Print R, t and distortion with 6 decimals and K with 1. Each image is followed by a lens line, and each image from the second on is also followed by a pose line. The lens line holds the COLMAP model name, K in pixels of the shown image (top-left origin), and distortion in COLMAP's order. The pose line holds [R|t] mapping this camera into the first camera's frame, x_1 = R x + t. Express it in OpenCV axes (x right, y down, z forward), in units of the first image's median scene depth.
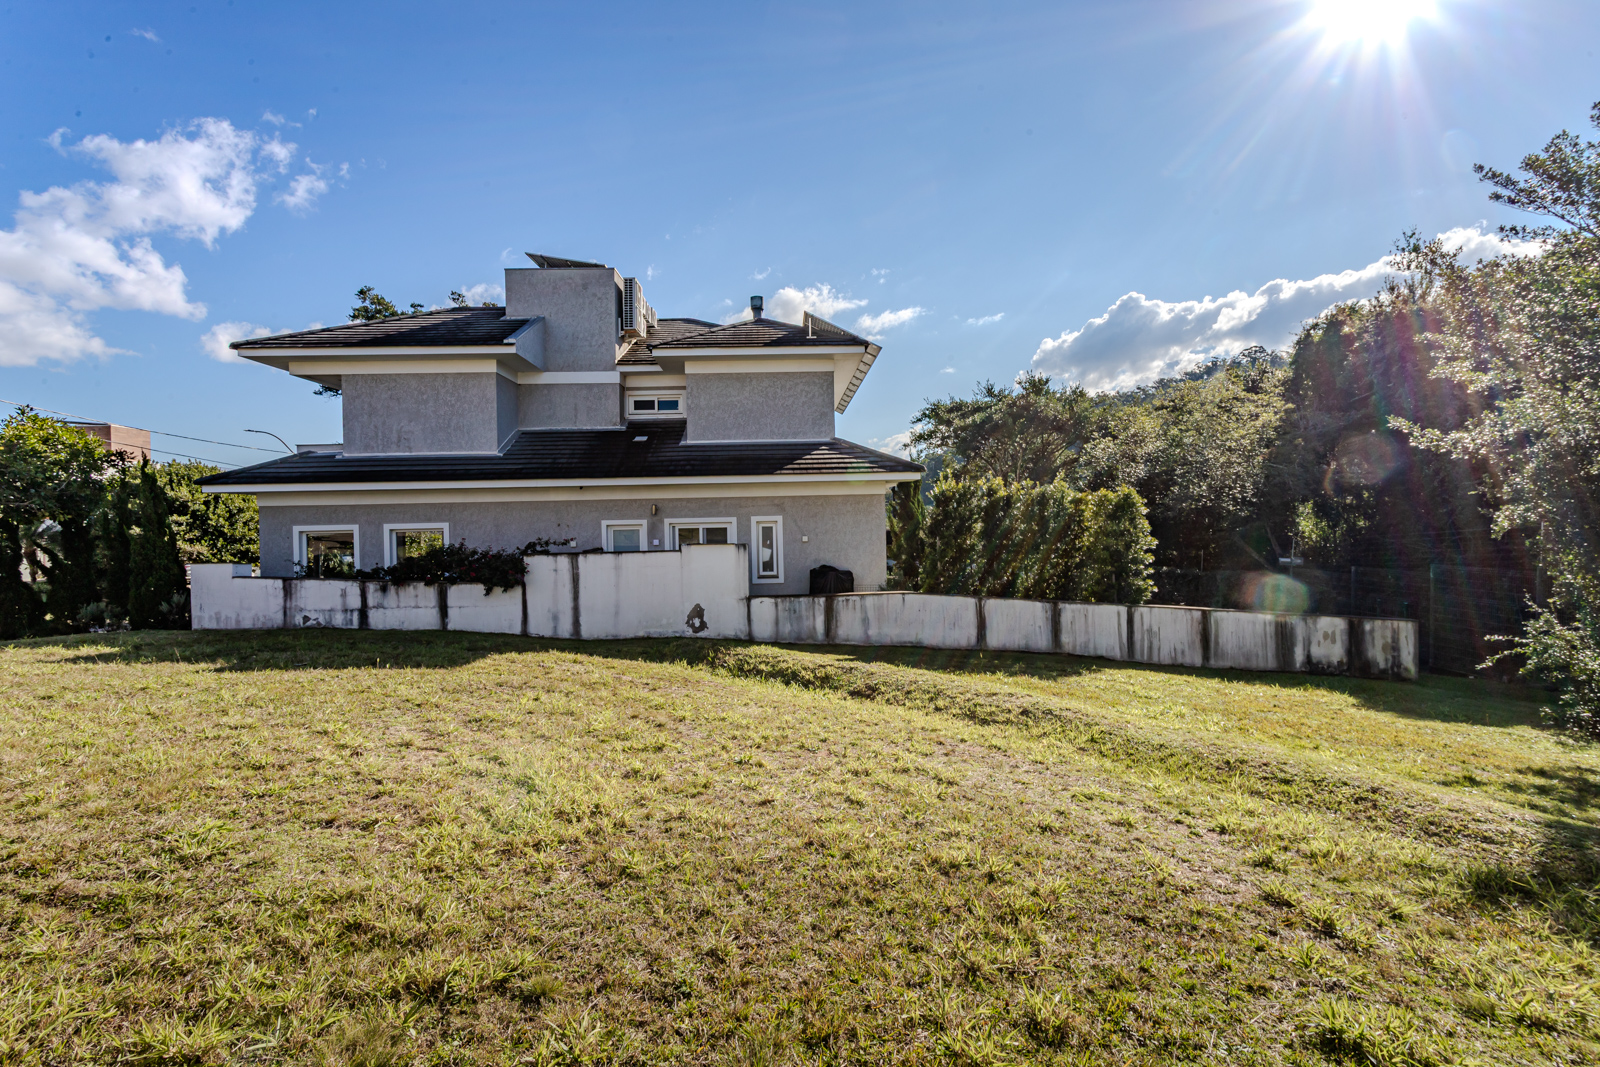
lens RADIAL K [[749.3, 0, 800.0], [0, 749.3, 533.5], [0, 0, 1]] dist [-0.001235, 0.000250]
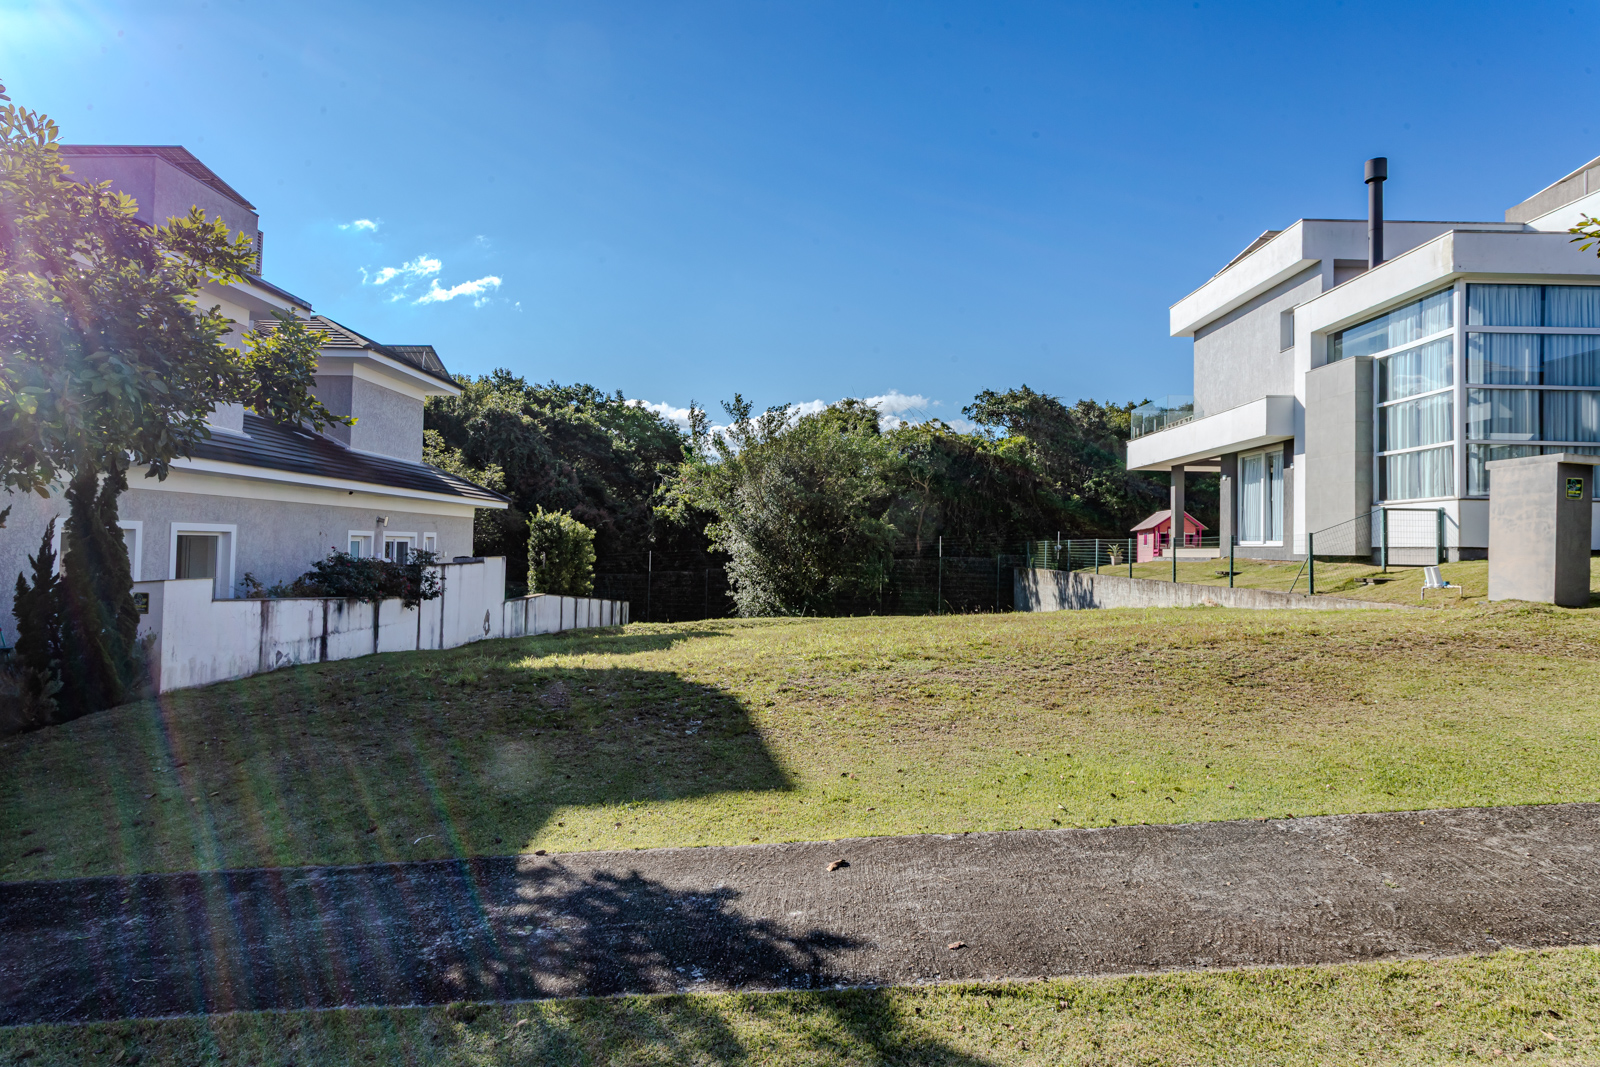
lens RADIAL K [[866.5, 0, 800.0], [0, 866.5, 533.5], [0, 0, 1]] dist [-0.001130, -0.000032]
pose [[0.073501, 0.036542, 0.996625, -1.378215], [0.001772, 0.999322, -0.036772, 0.028418], [-0.997294, 0.004469, 0.073386, 0.429857]]
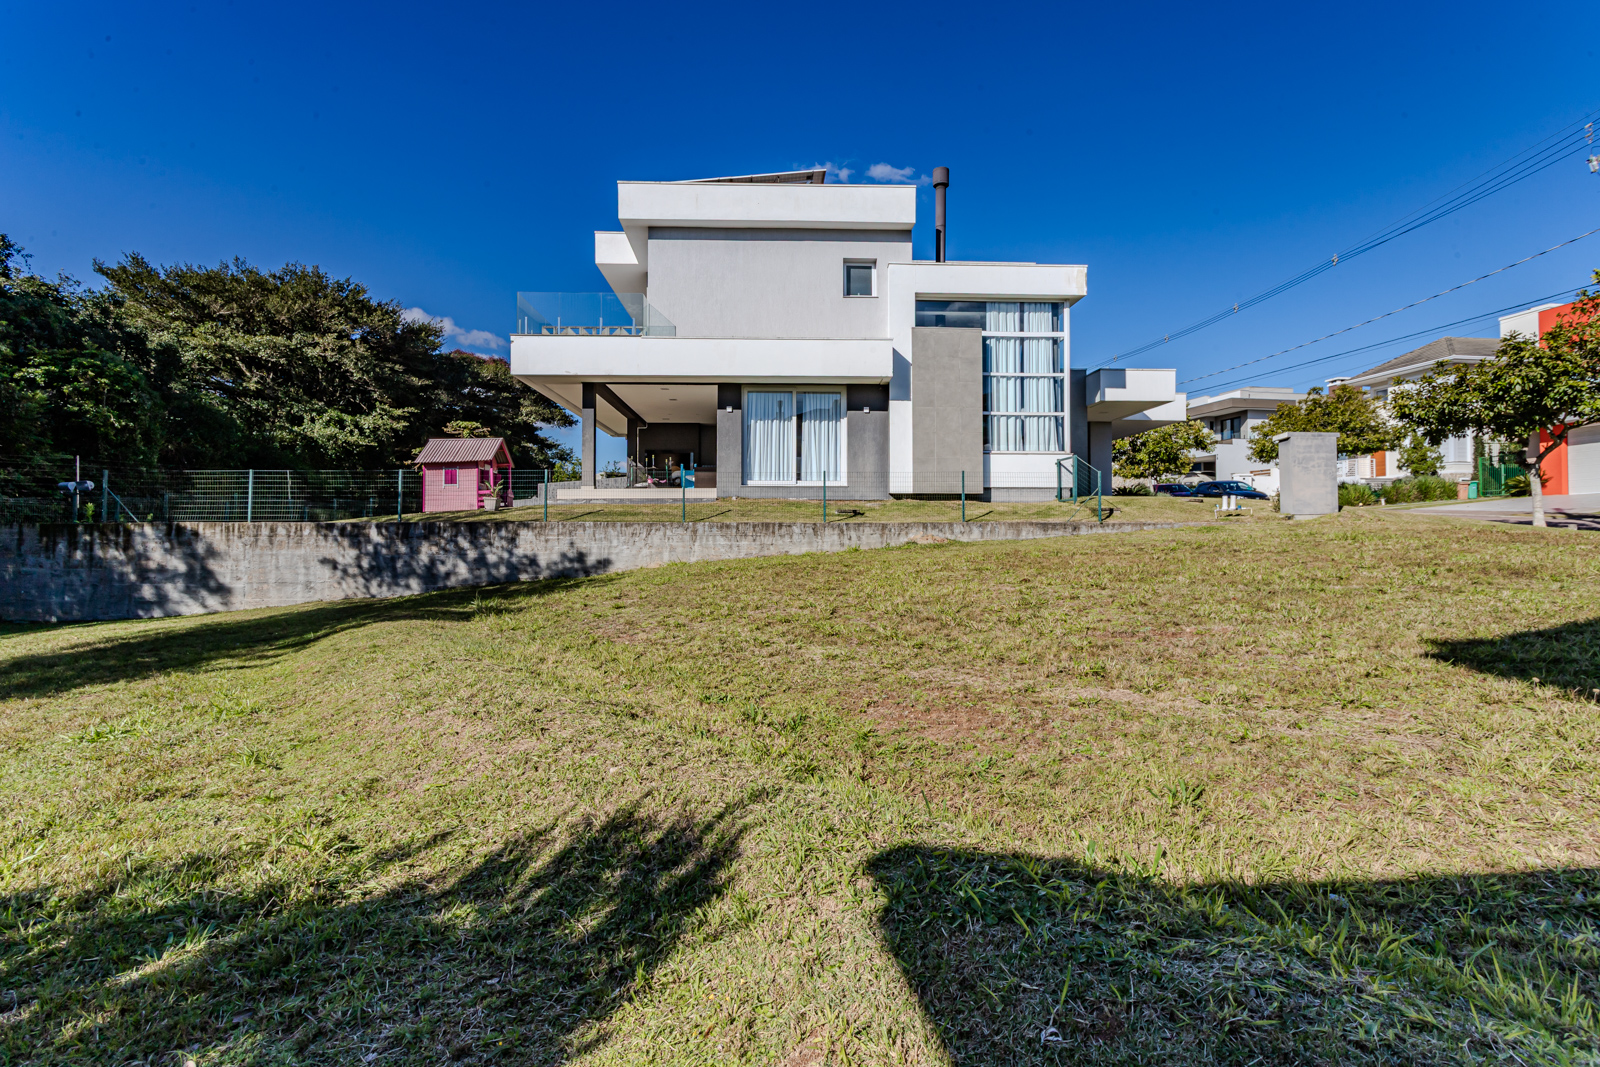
lens RADIAL K [[749.3, 0, 800.0], [0, 749.3, 533.5], [0, 0, 1]] dist [-0.001235, 0.000250]
pose [[-0.999172, 0.018280, 0.036351, -0.055857], [0.018979, 0.999640, 0.018959, 0.049640], [-0.035991, 0.019633, -0.999159, 0.947060]]
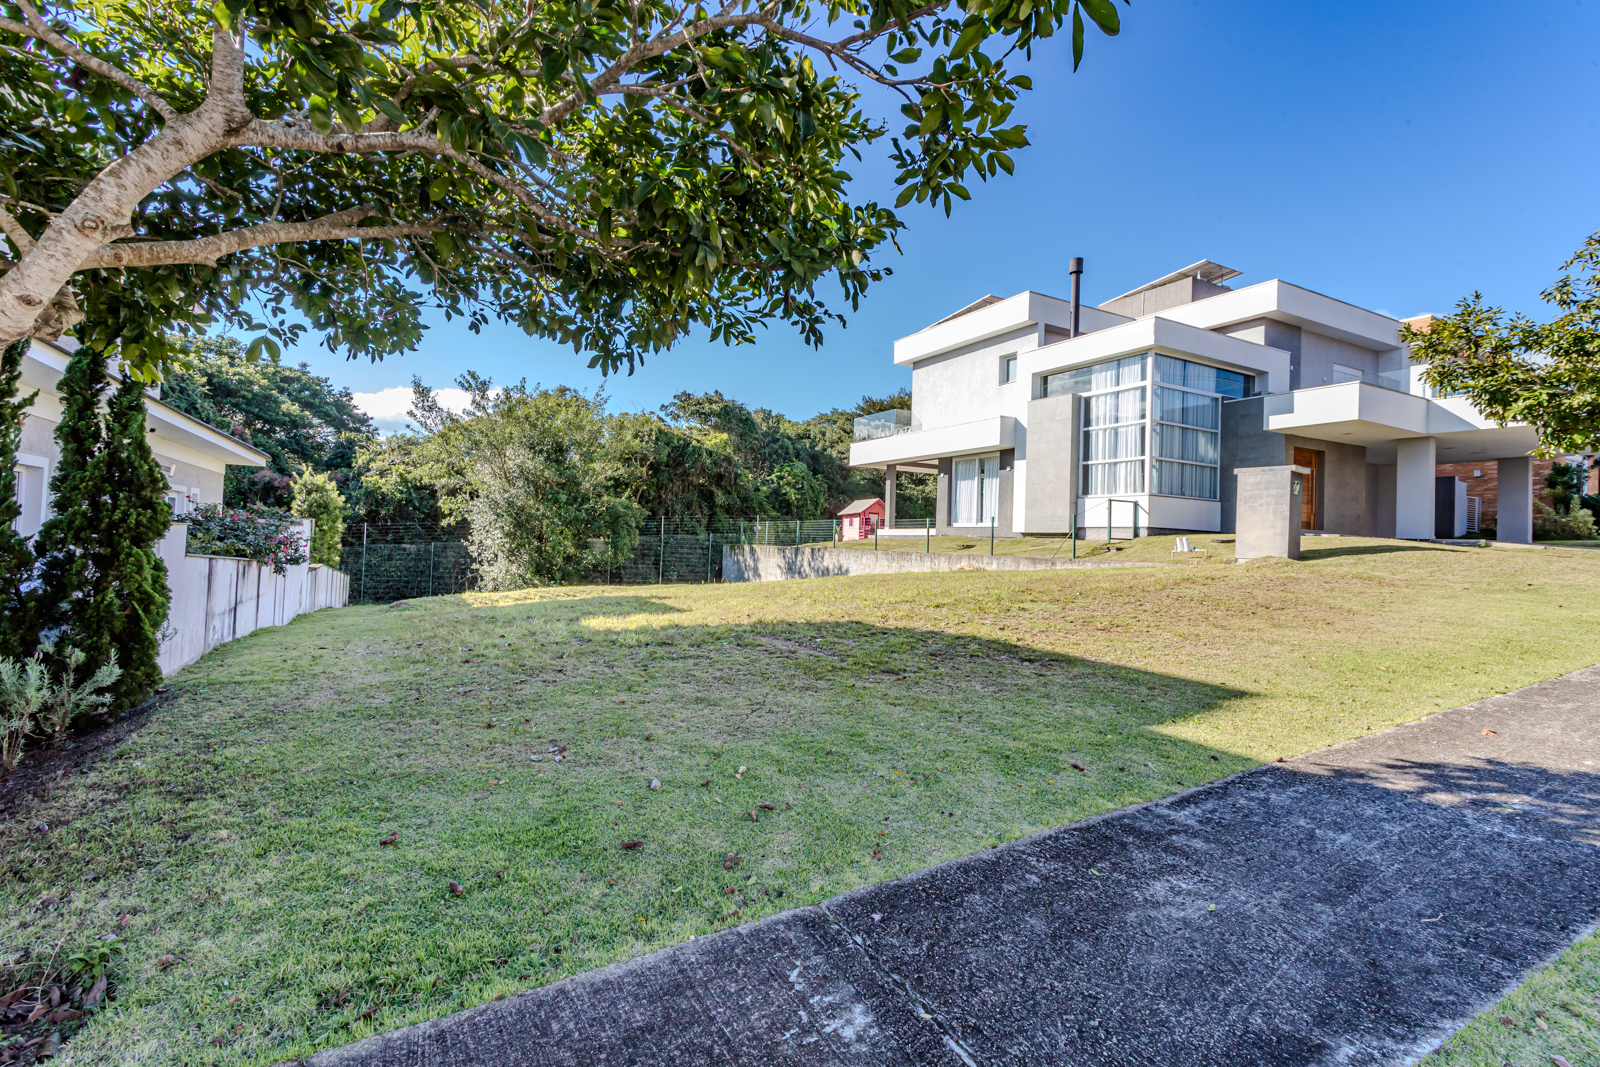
lens RADIAL K [[749.3, 0, 800.0], [0, 749.3, 533.5], [0, 0, 1]] dist [-0.001235, 0.000250]
pose [[-0.417661, 0.016335, 0.908456, -1.268844], [-0.006471, 0.999760, -0.020951, 0.049202], [-0.908580, -0.014629, -0.417455, 0.802154]]
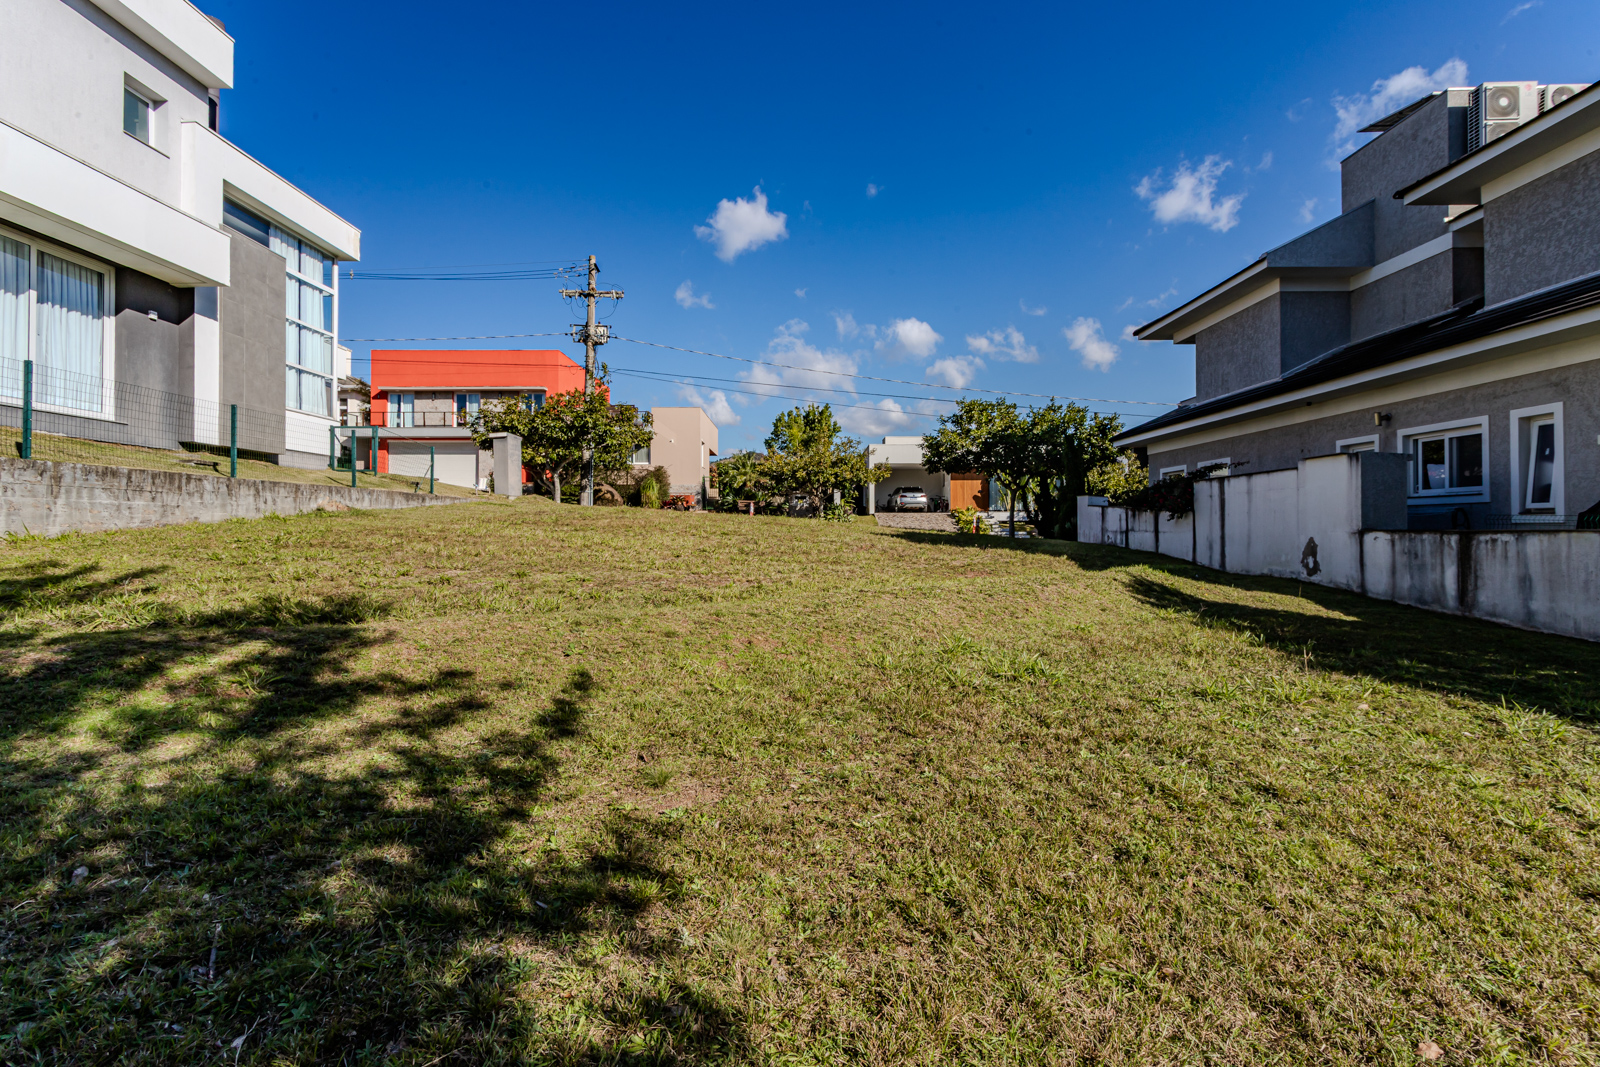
lens RADIAL K [[769.3, 0, 824.7], [0, 769.3, 546.6], [0, 0, 1]] dist [0.001599, 0.000444]
pose [[-0.039853, 0.040737, -0.998375, 0.650093], [-0.017767, 0.998982, 0.041471, 0.079027], [0.999048, 0.019391, -0.039089, 0.538955]]
